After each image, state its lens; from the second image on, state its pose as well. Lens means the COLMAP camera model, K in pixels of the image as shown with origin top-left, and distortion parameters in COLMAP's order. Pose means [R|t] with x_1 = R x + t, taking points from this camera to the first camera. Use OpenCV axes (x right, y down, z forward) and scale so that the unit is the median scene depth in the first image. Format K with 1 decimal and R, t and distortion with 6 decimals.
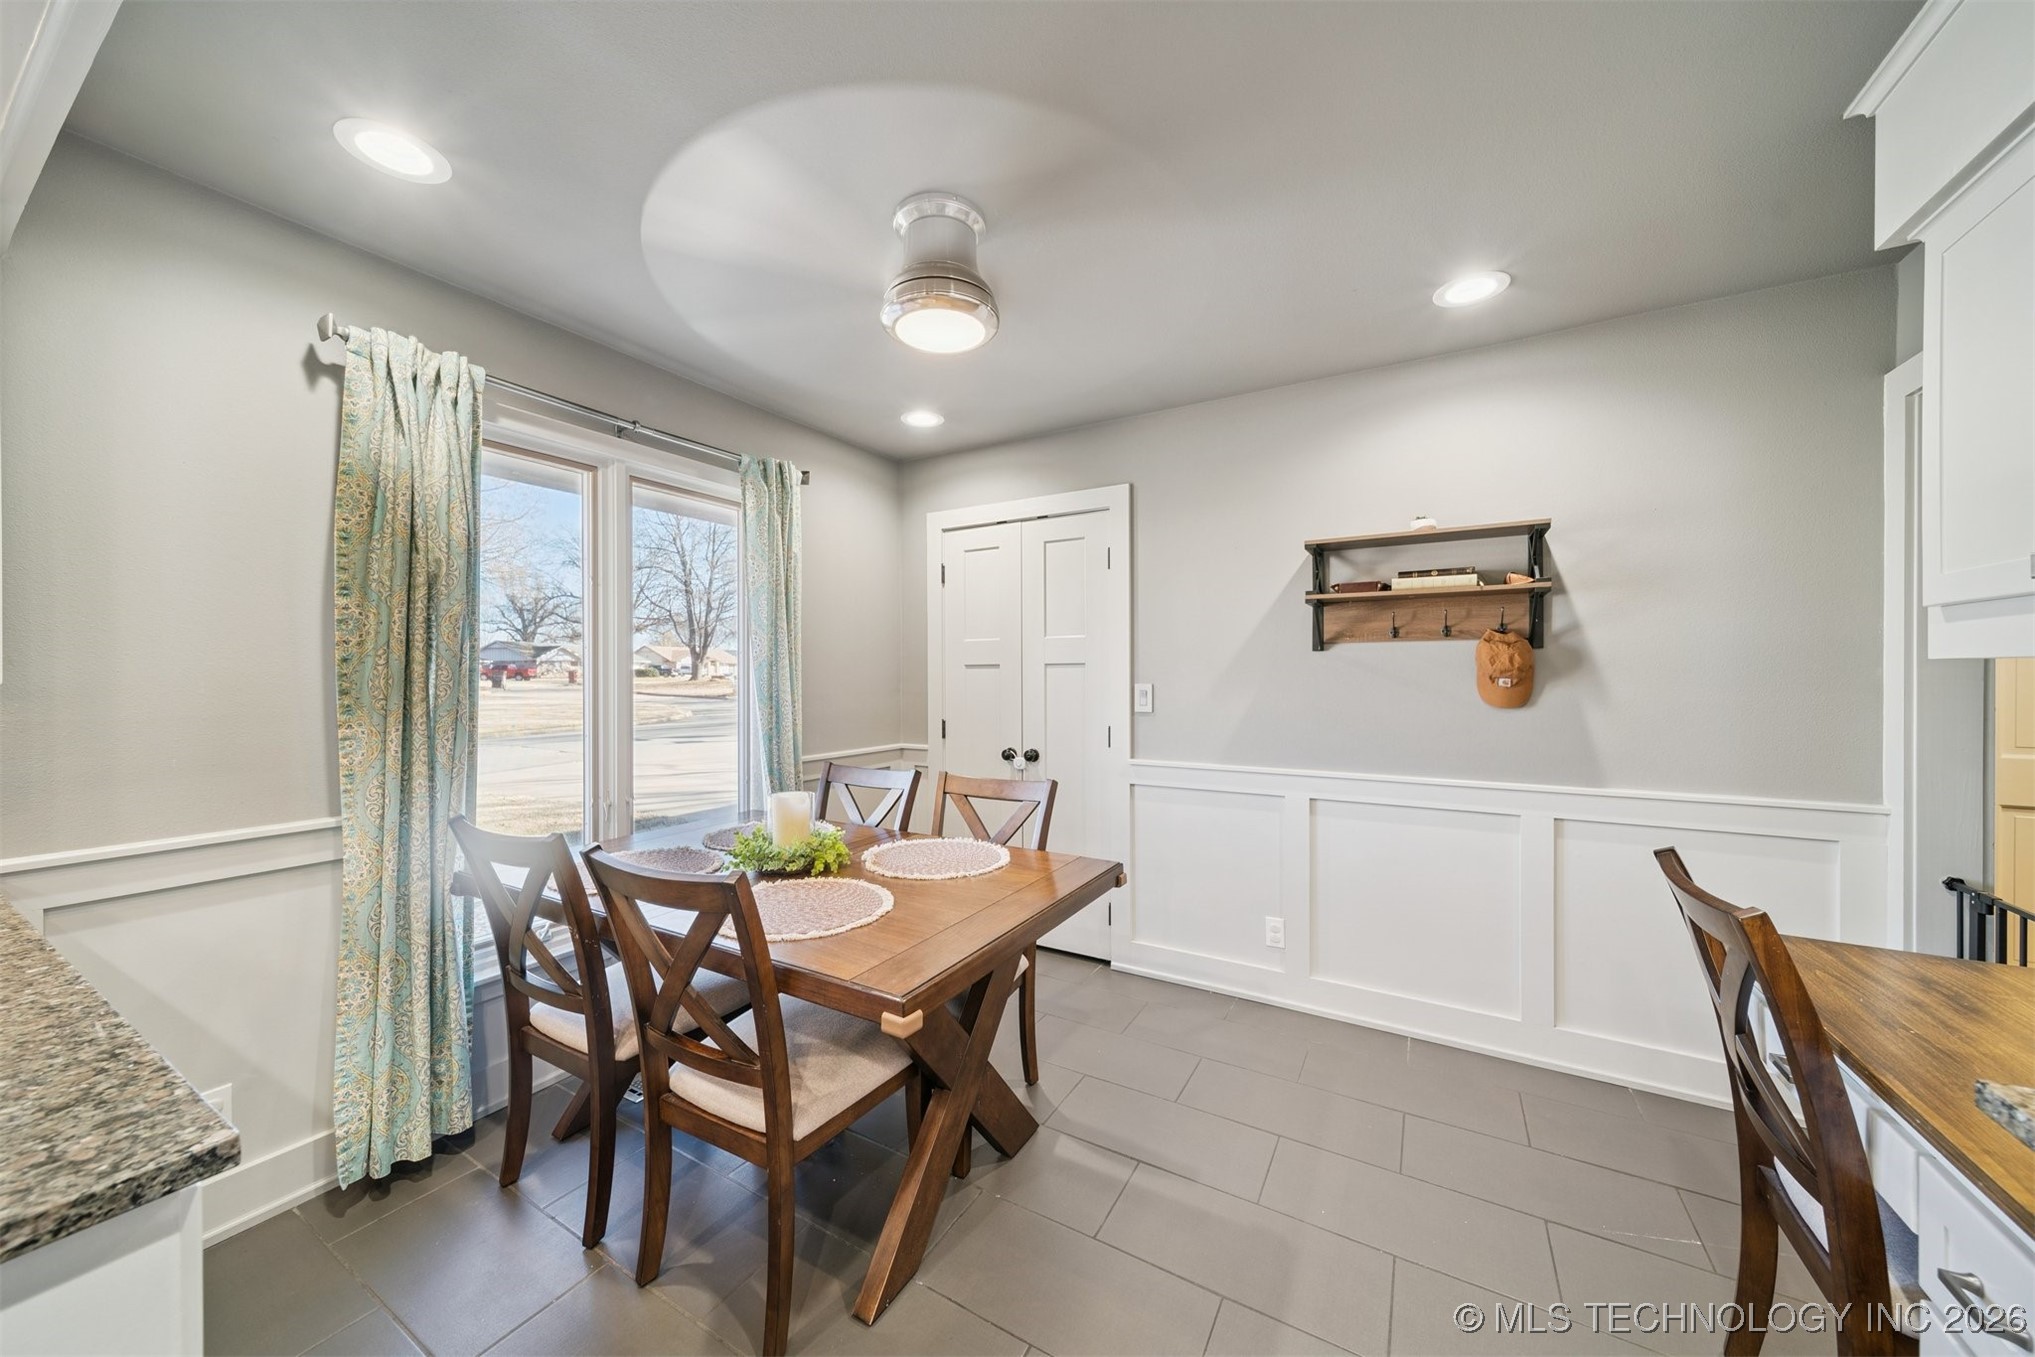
lens RADIAL K [[710.4, 0, 1017.5], [0, 710.4, 678.5], [0, 0, 1]] dist [0.001348, 0.000122]
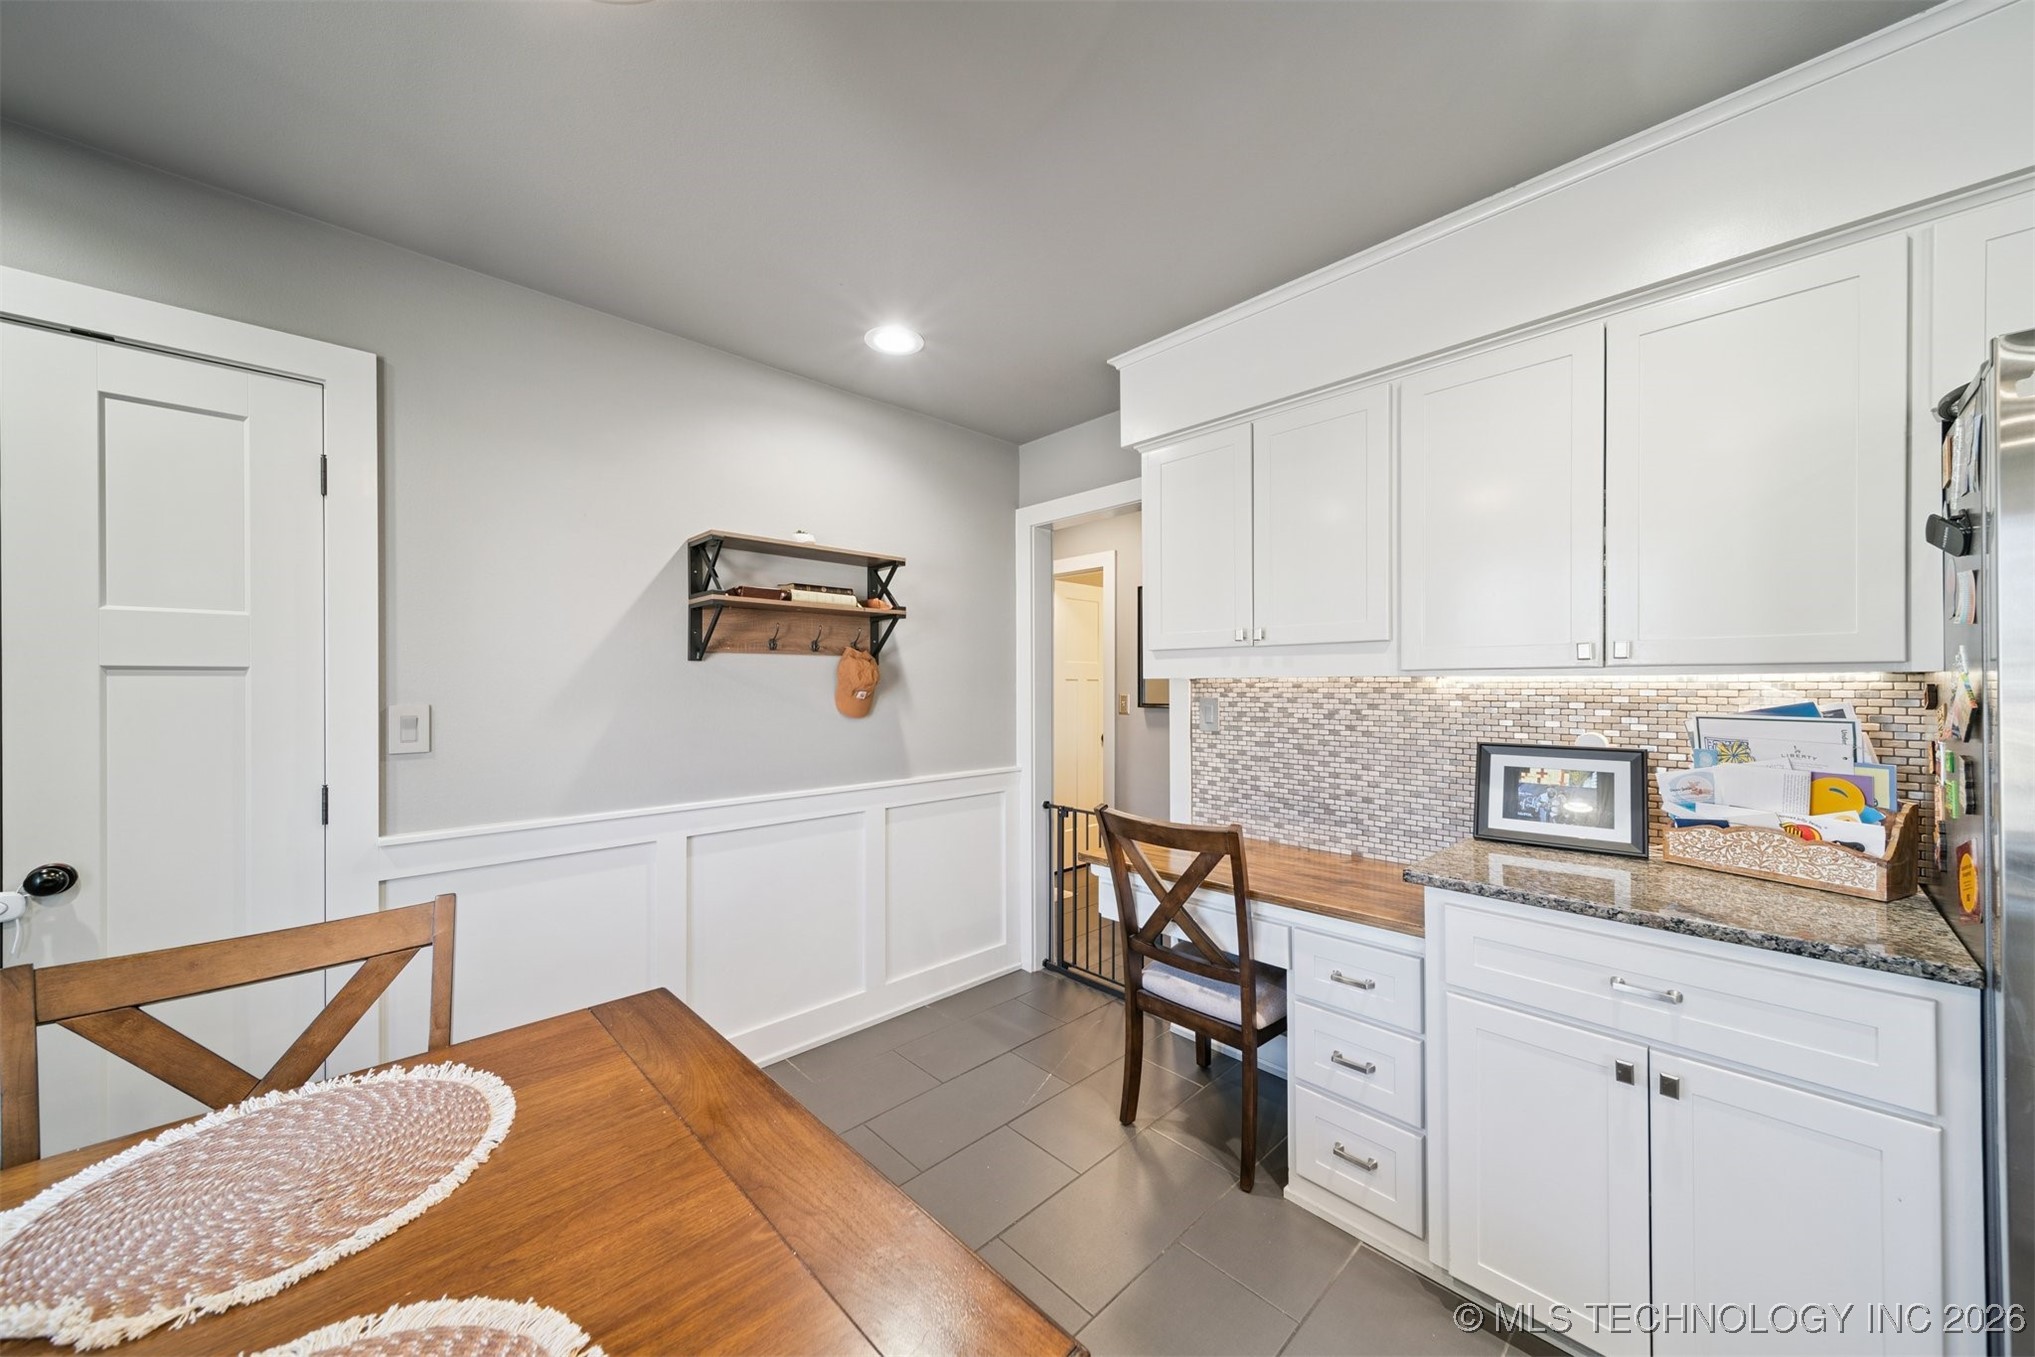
lens RADIAL K [[710.4, 0, 1017.5], [0, 710.4, 678.5], [0, 0, 1]] dist [0.001348, 0.000122]
pose [[0.272384, 0.010271, 0.962134, -0.304973], [0.007896, 0.999885, -0.012909, -0.003518], [-0.962156, 0.011113, 0.272272, 0.422399]]
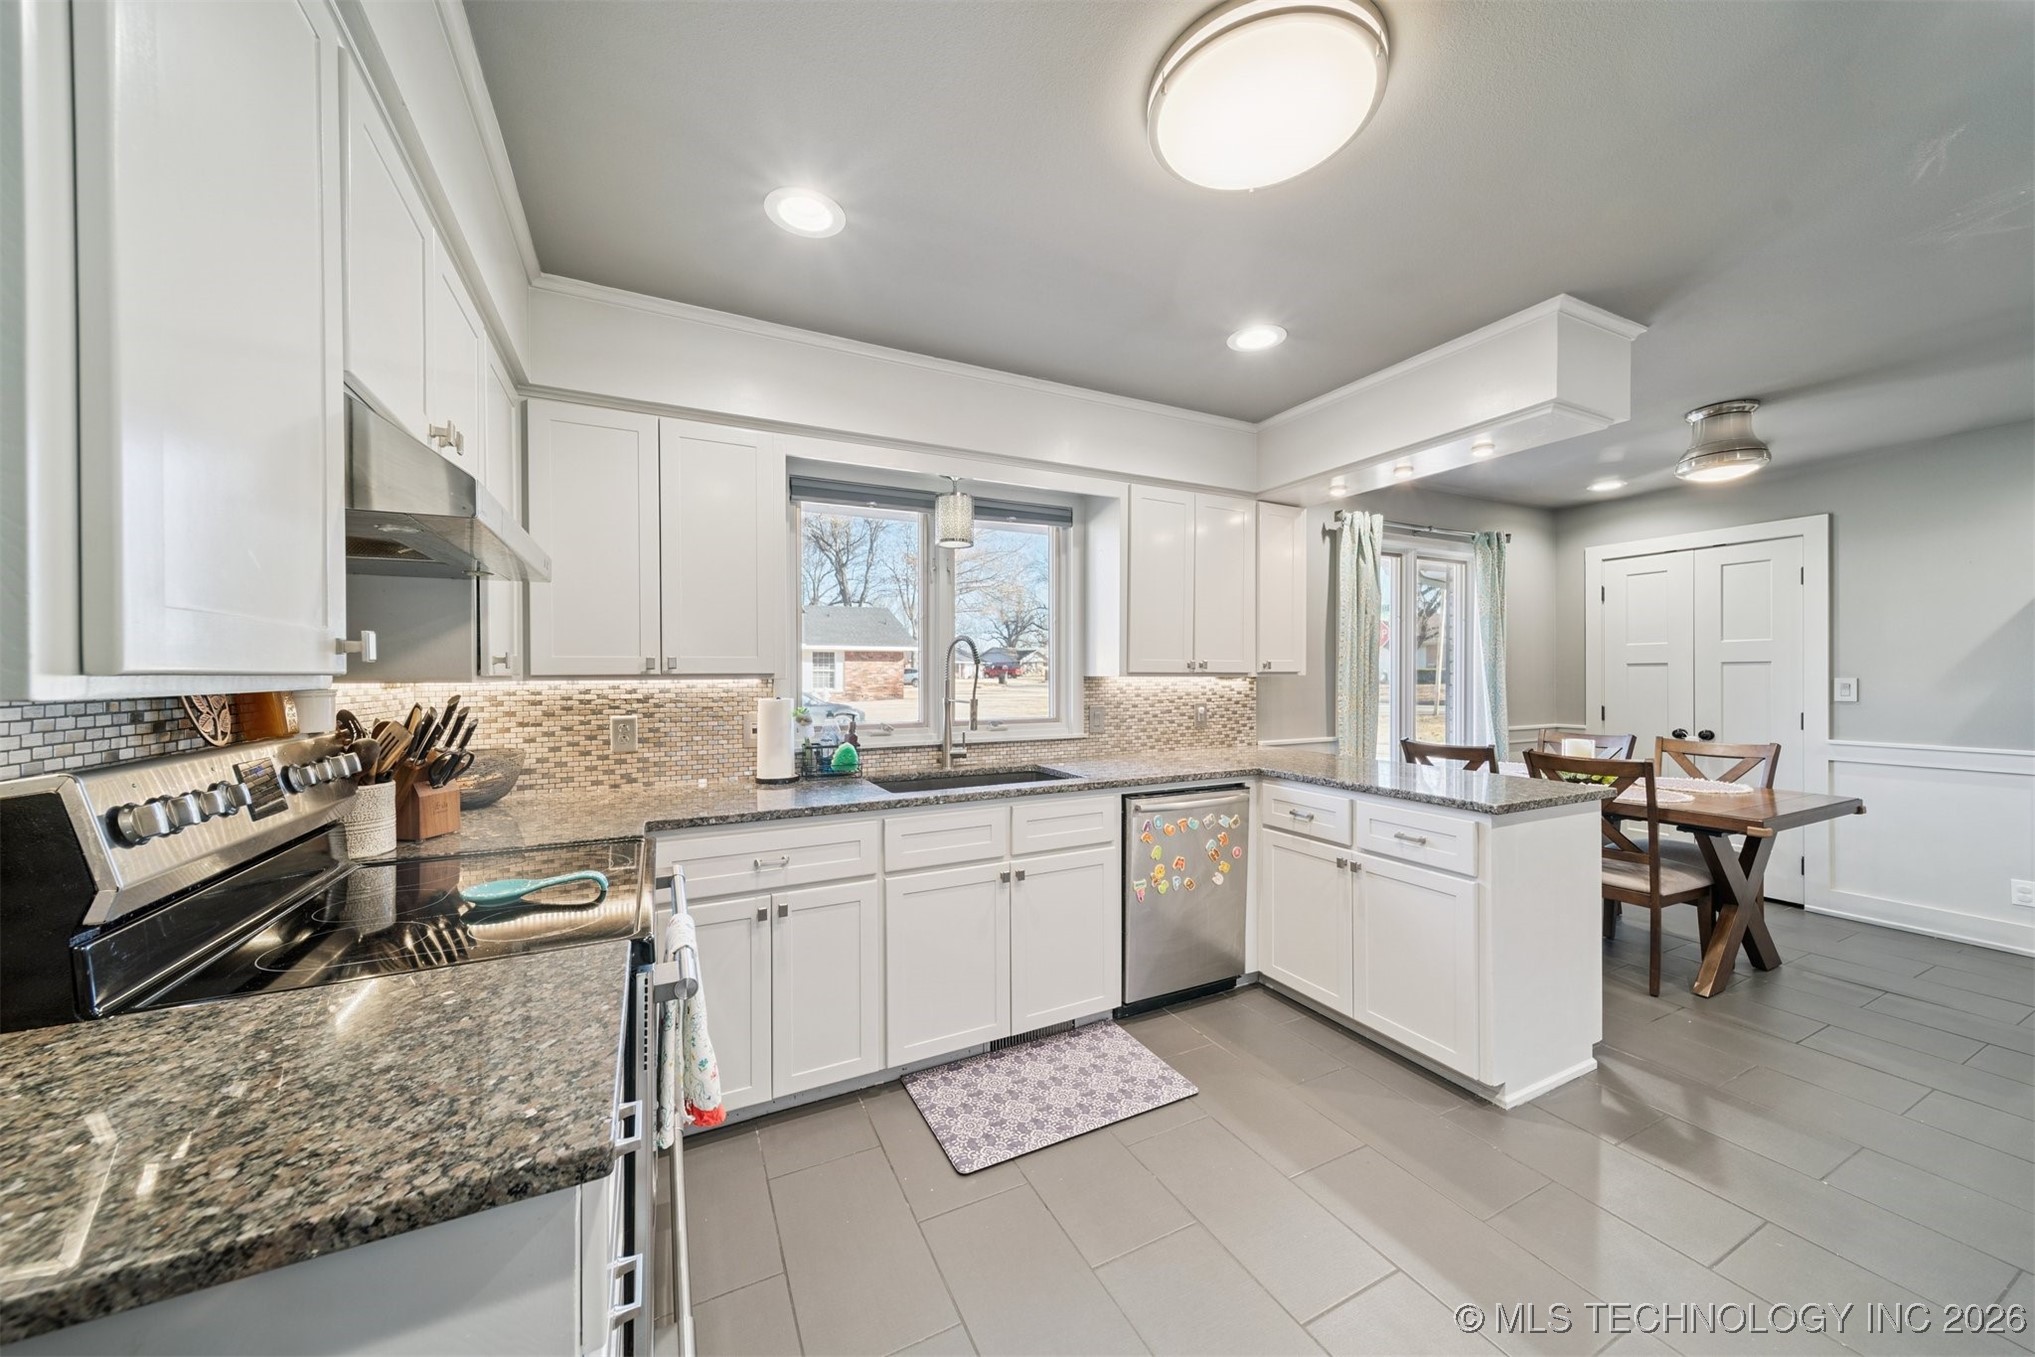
lens RADIAL K [[710.4, 0, 1017.5], [0, 710.4, 678.5], [0, 0, 1]] dist [0.001348, 0.000122]
pose [[0.831826, 0.001144, -0.555036, -0.391452], [-0.000189, 0.999998, 0.001779, 0.008091], [0.555037, -0.001375, 0.831825, -0.961630]]
